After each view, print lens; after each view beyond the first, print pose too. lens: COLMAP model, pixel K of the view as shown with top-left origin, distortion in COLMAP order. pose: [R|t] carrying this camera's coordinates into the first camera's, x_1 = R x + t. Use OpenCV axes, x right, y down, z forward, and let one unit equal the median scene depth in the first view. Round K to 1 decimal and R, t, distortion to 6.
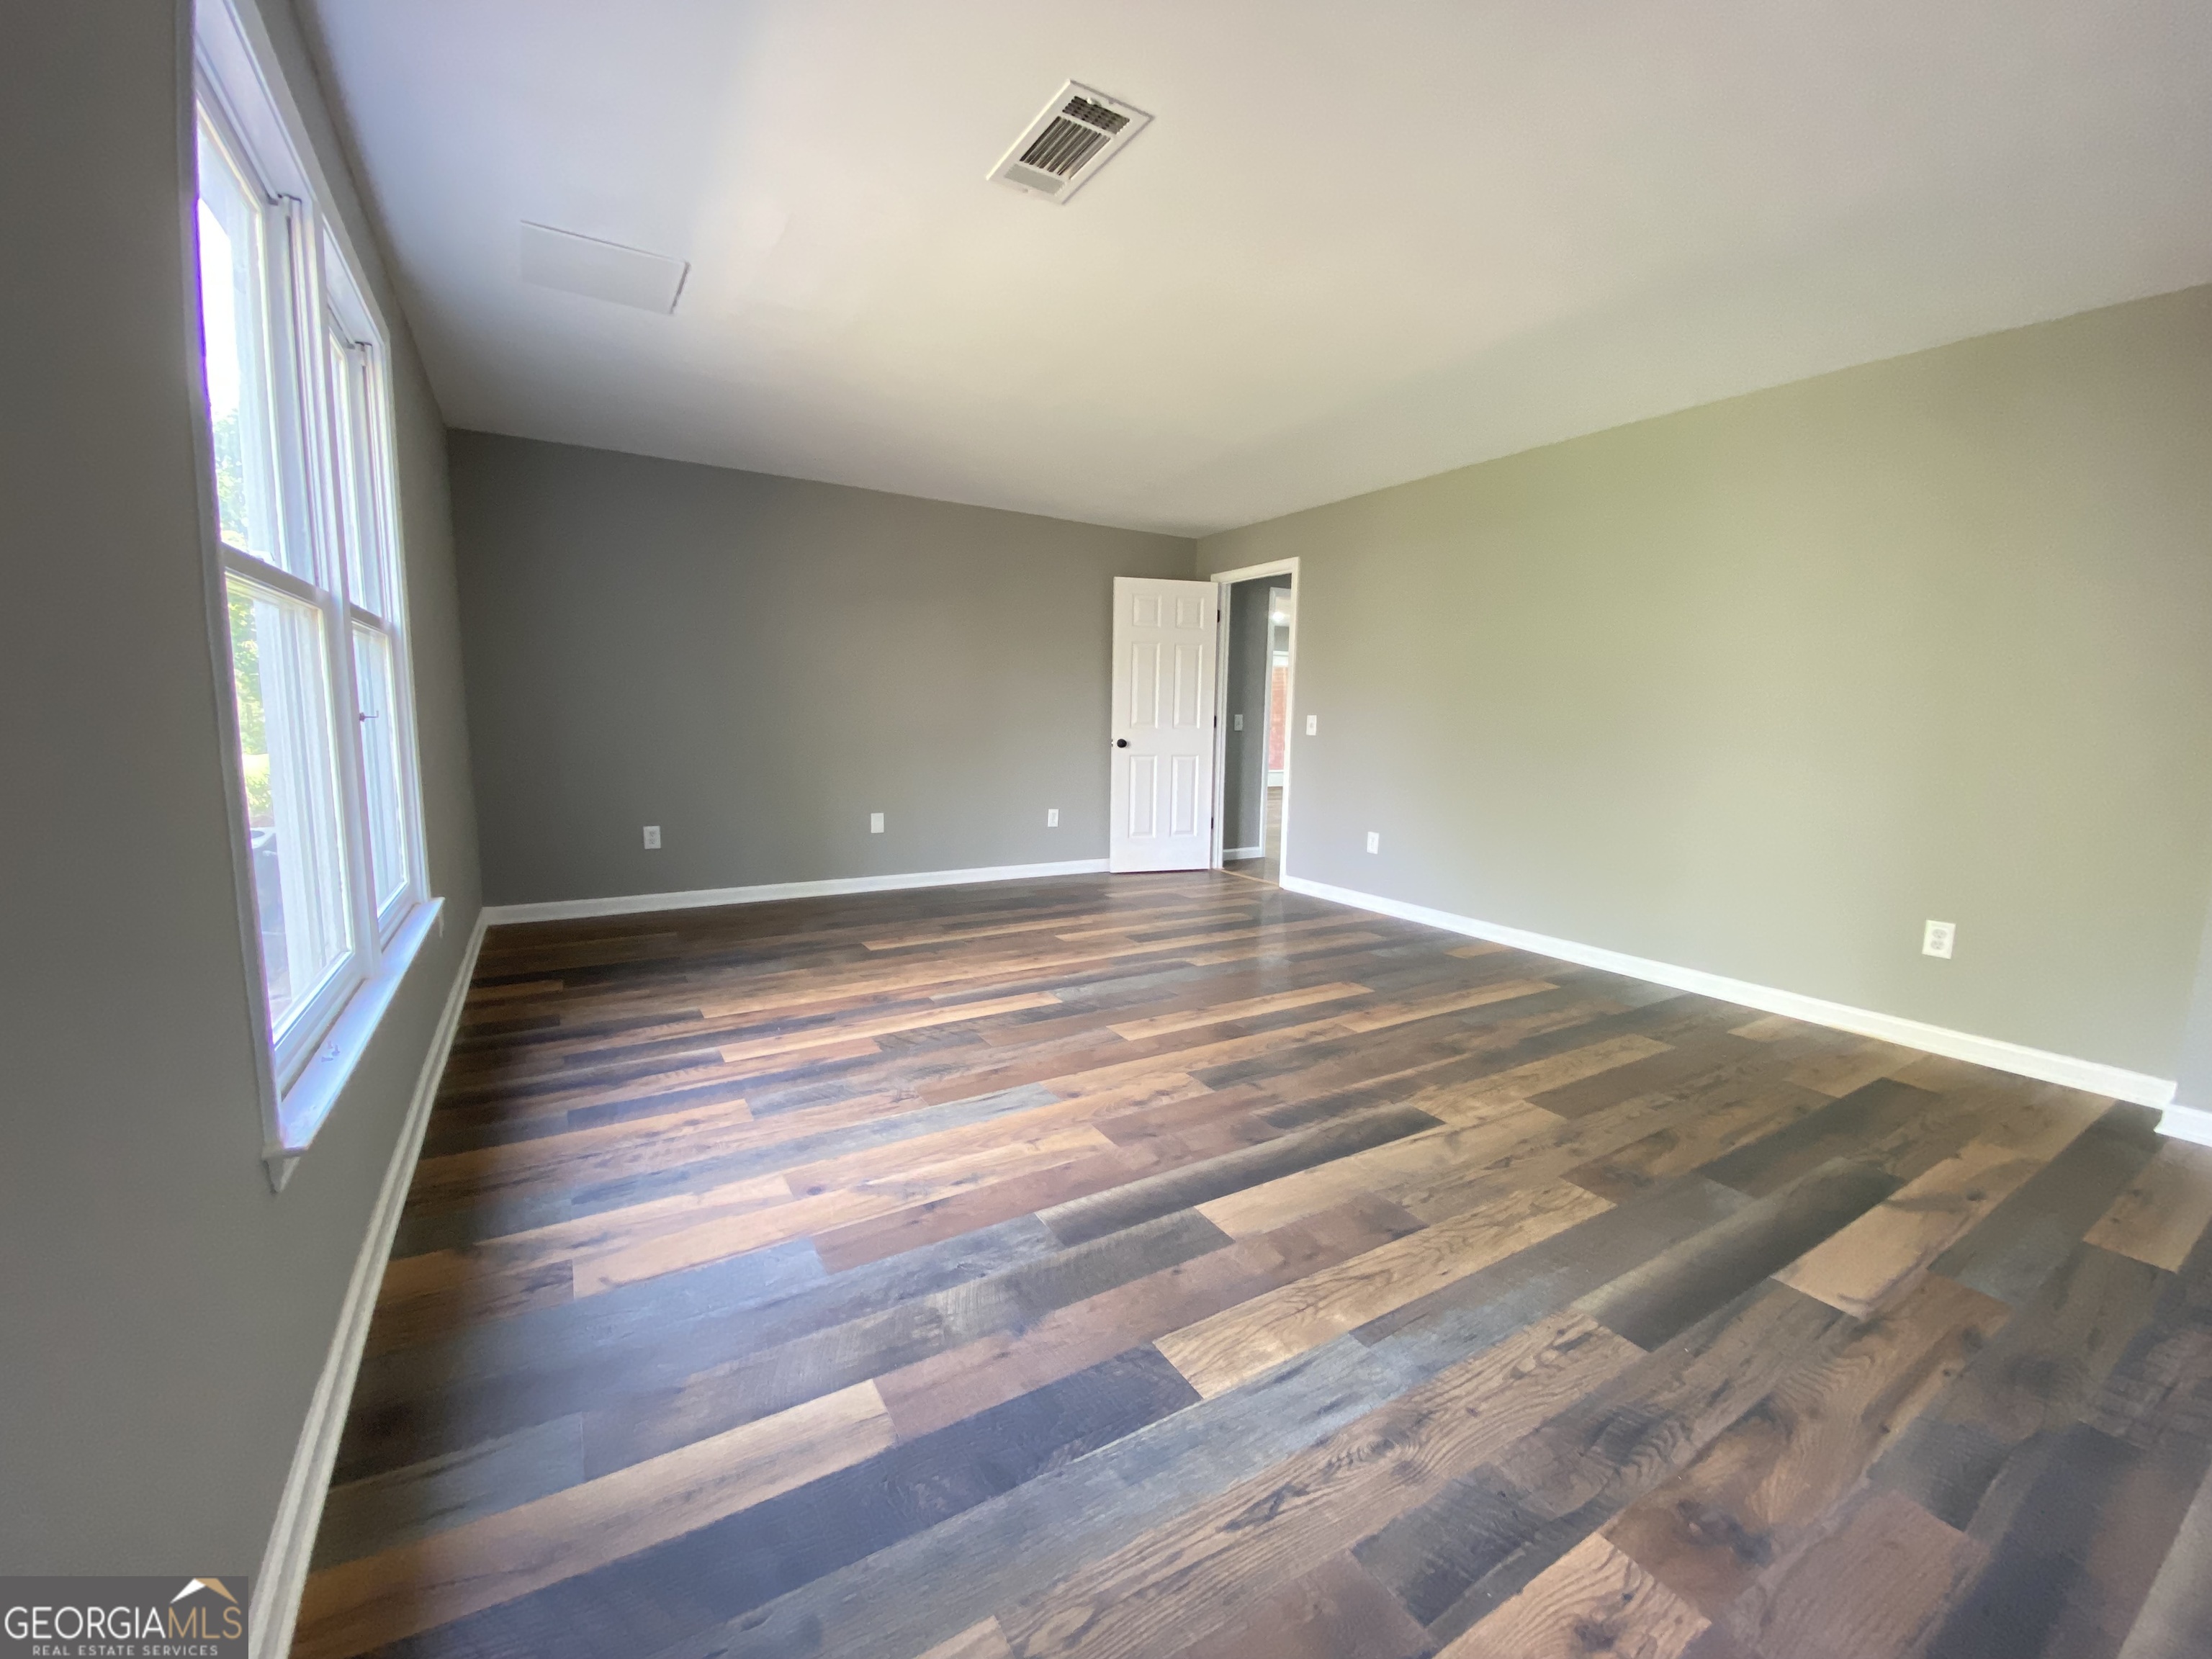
lens RADIAL K [[902.1, 0, 1106.0], [0, 902.1, 829.5], [0, 0, 1]] dist [0.000254, -0.000026]
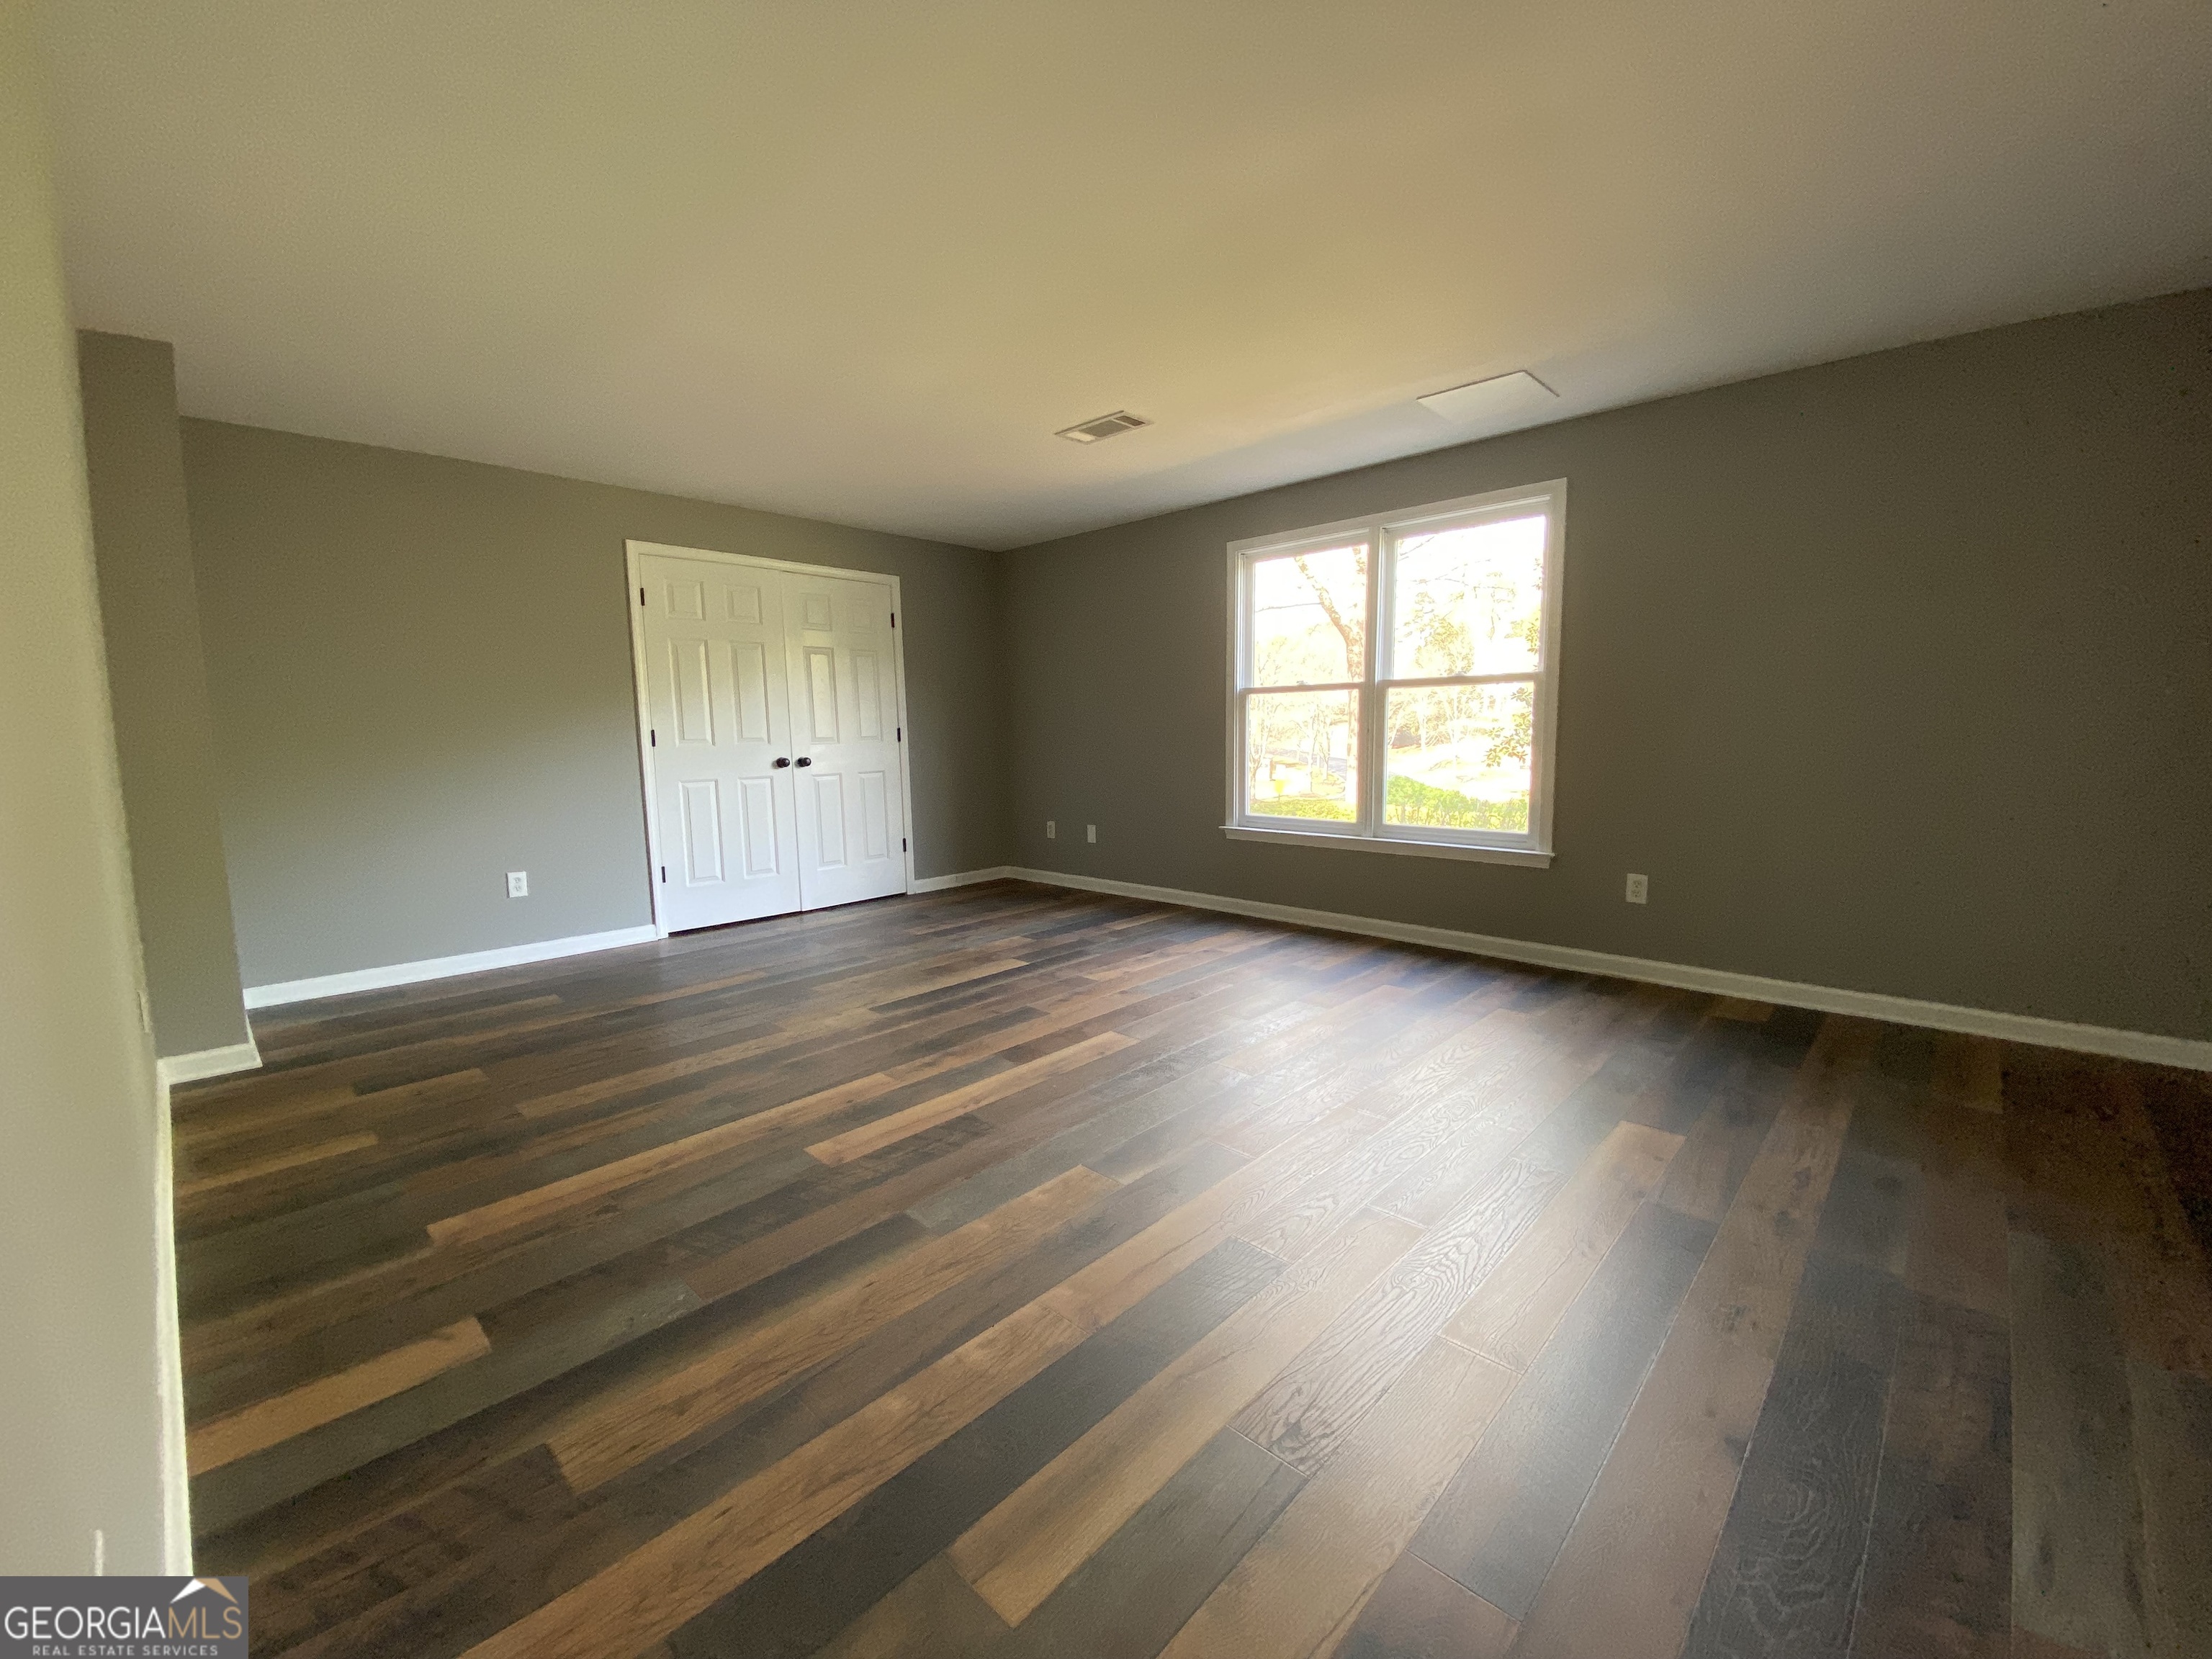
lens RADIAL K [[902.1, 0, 1106.0], [0, 902.1, 829.5], [0, 0, 1]] dist [0.000254, -0.000026]
pose [[-0.967528, 0.024447, -0.251580, 0.347101], [-0.034787, 0.972961, 0.228334, -0.287251], [0.250360, 0.229671, -0.940516, 2.285834]]
